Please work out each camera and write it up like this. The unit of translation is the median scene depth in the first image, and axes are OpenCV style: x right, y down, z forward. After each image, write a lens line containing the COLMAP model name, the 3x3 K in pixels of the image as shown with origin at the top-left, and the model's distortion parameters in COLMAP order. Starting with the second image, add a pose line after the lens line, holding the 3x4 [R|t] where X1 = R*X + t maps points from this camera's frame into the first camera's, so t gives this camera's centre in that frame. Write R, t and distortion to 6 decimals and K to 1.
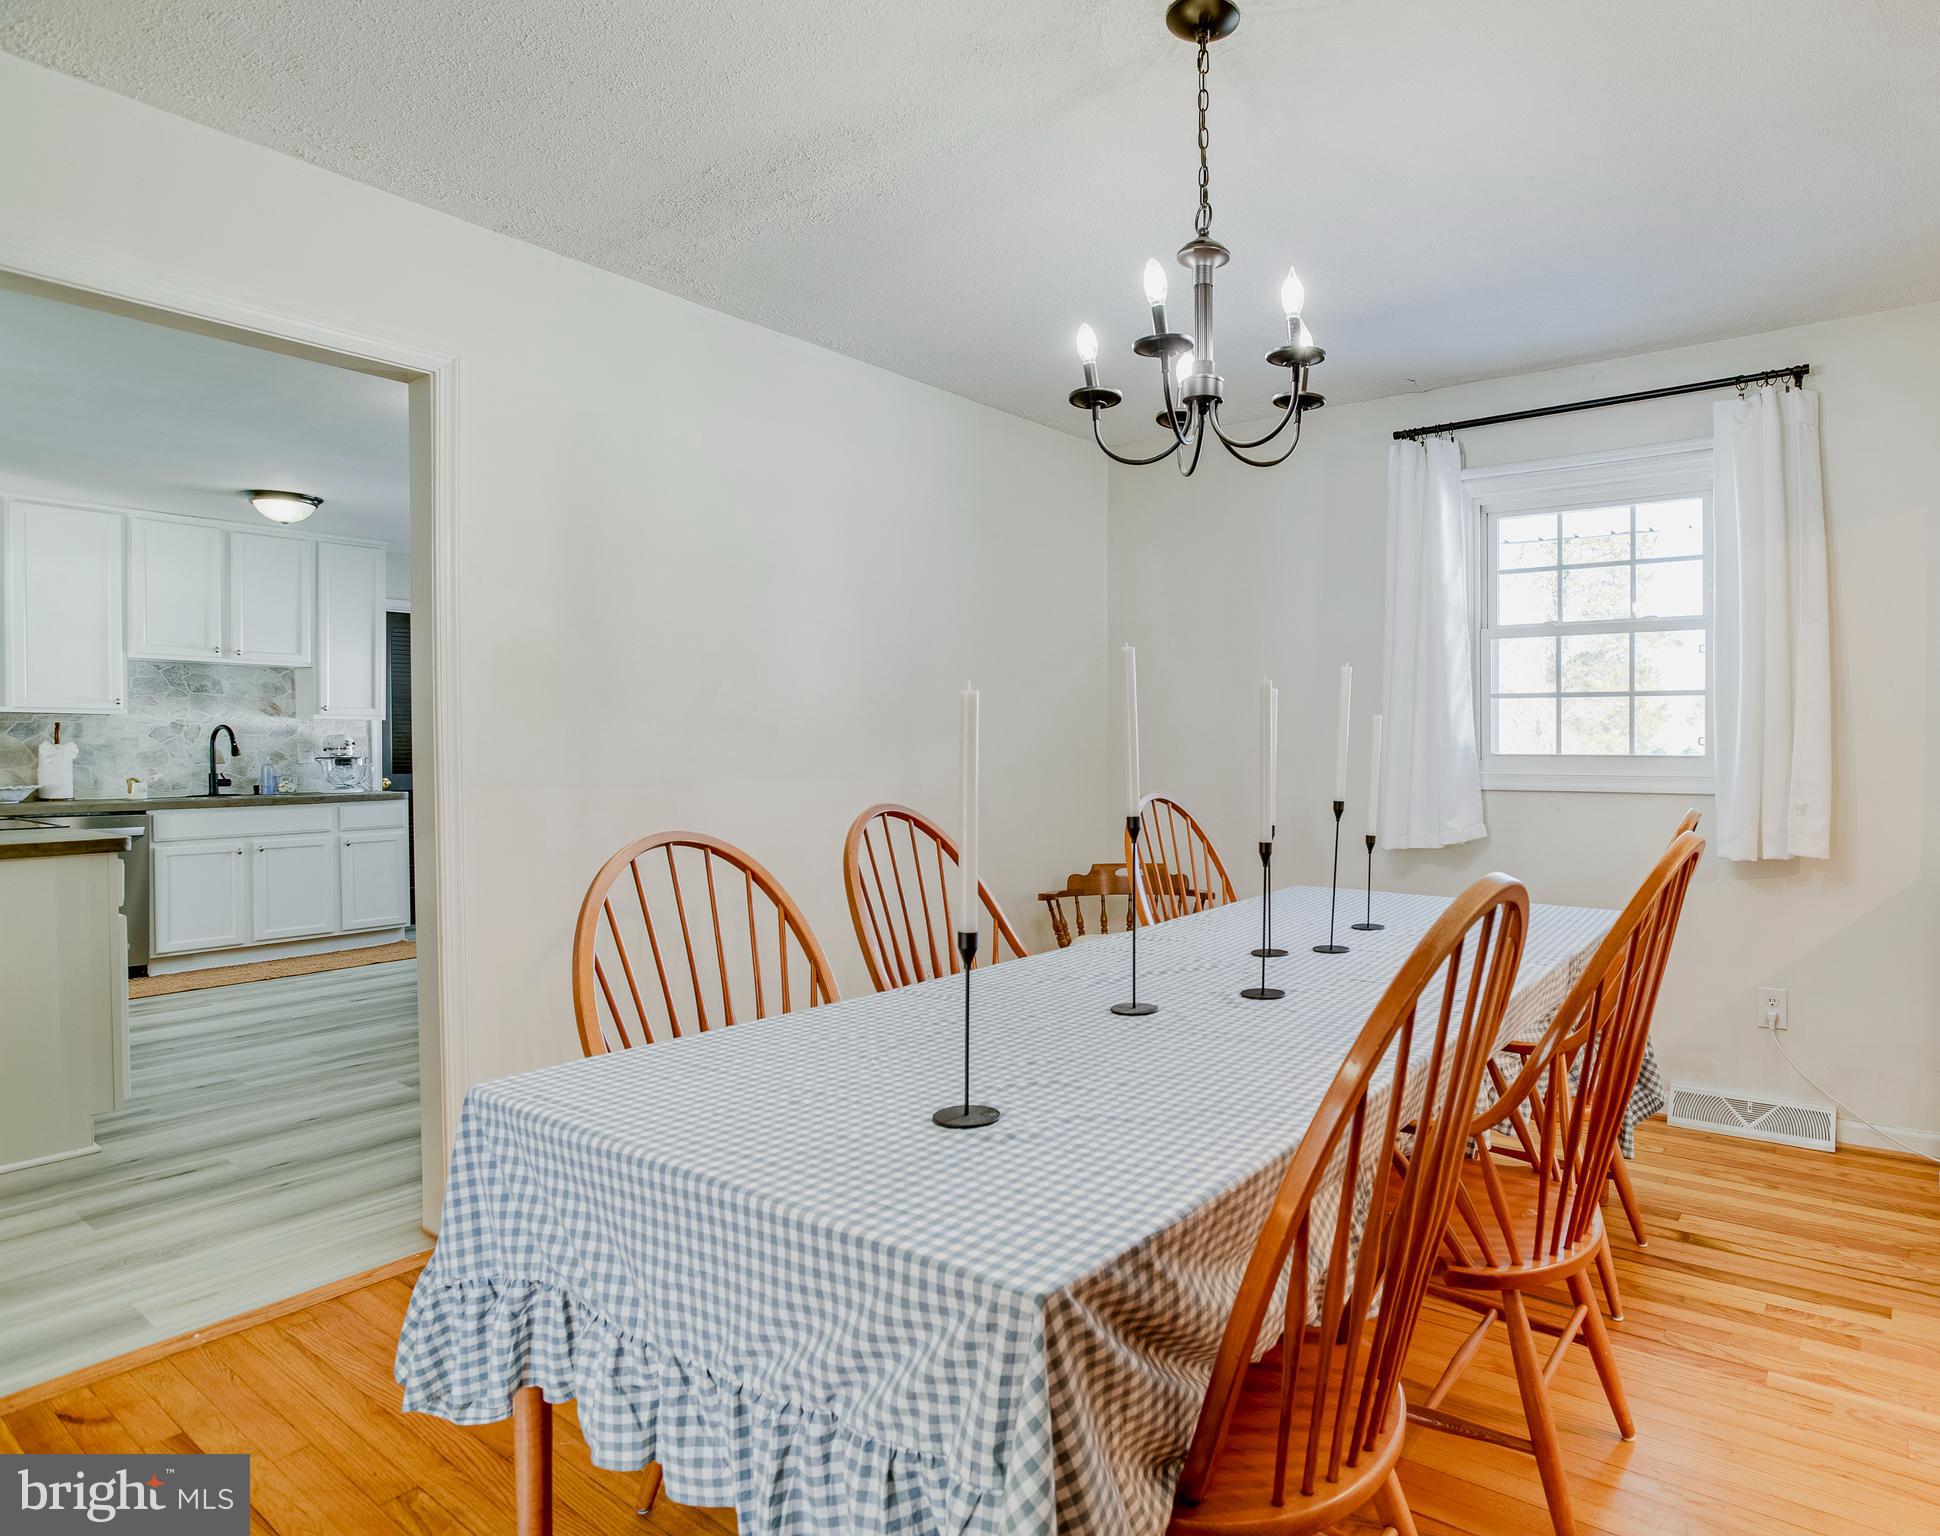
lens RADIAL K [[1098.5, 0, 1151.0], [0, 1098.5, 761.6], [0, 0, 1]] dist [-0.035403, 0.007856]
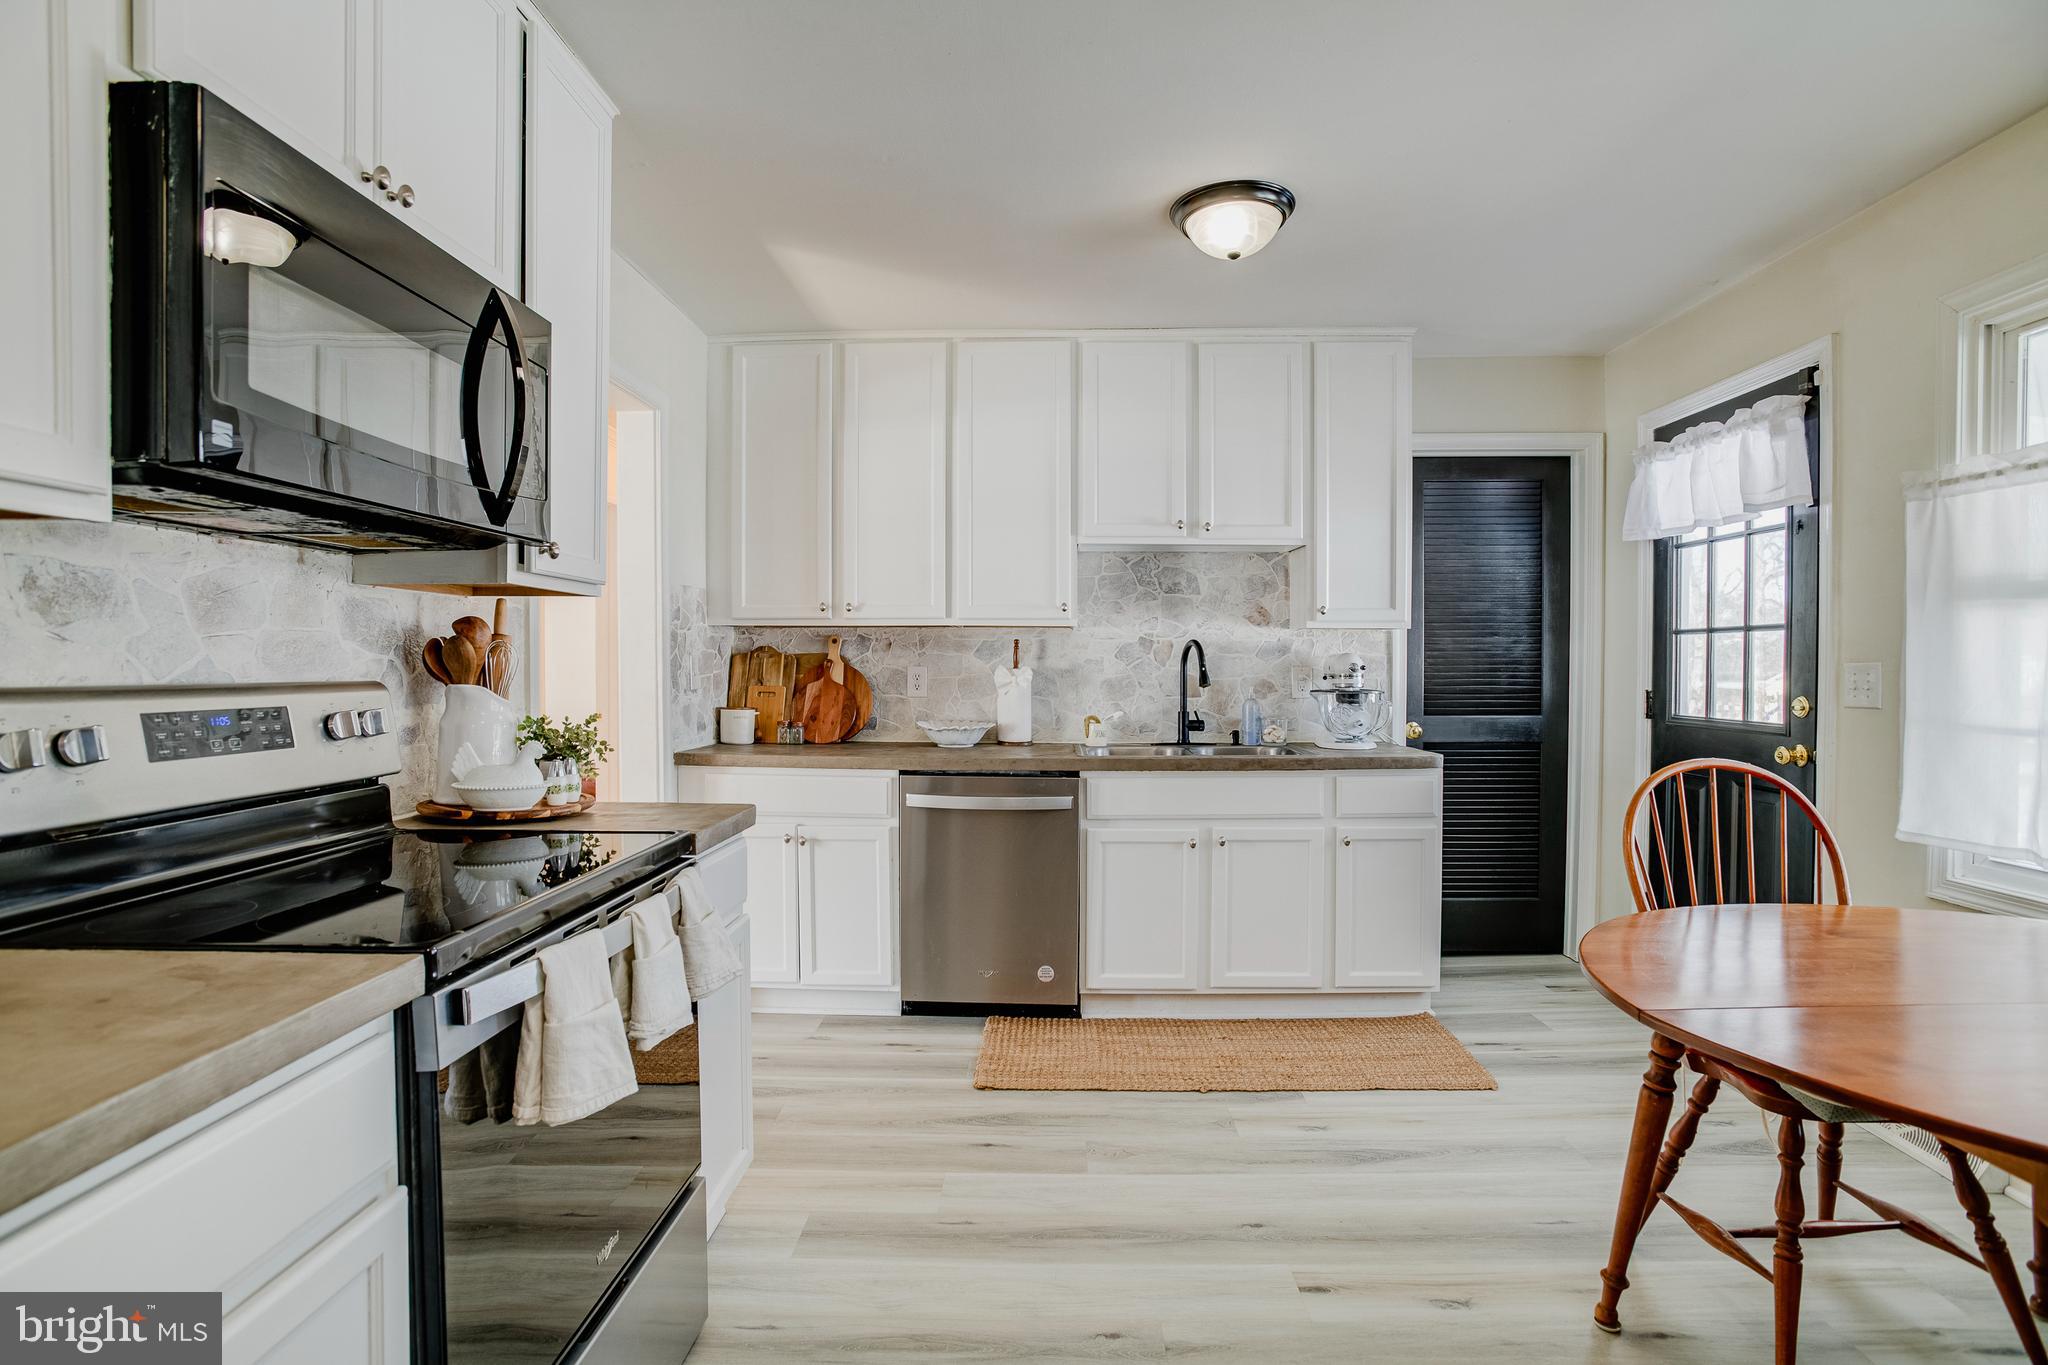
lens RADIAL K [[999.3, 0, 1042.7], [0, 999.3, 678.6], [0, 0, 1]] dist [-0.052354, 0.027173]
pose [[0.548533, 0.011399, -0.836051, -0.392616], [-0.013447, 0.999898, 0.004810, -0.011626], [0.836021, 0.008604, 0.548630, 0.576075]]
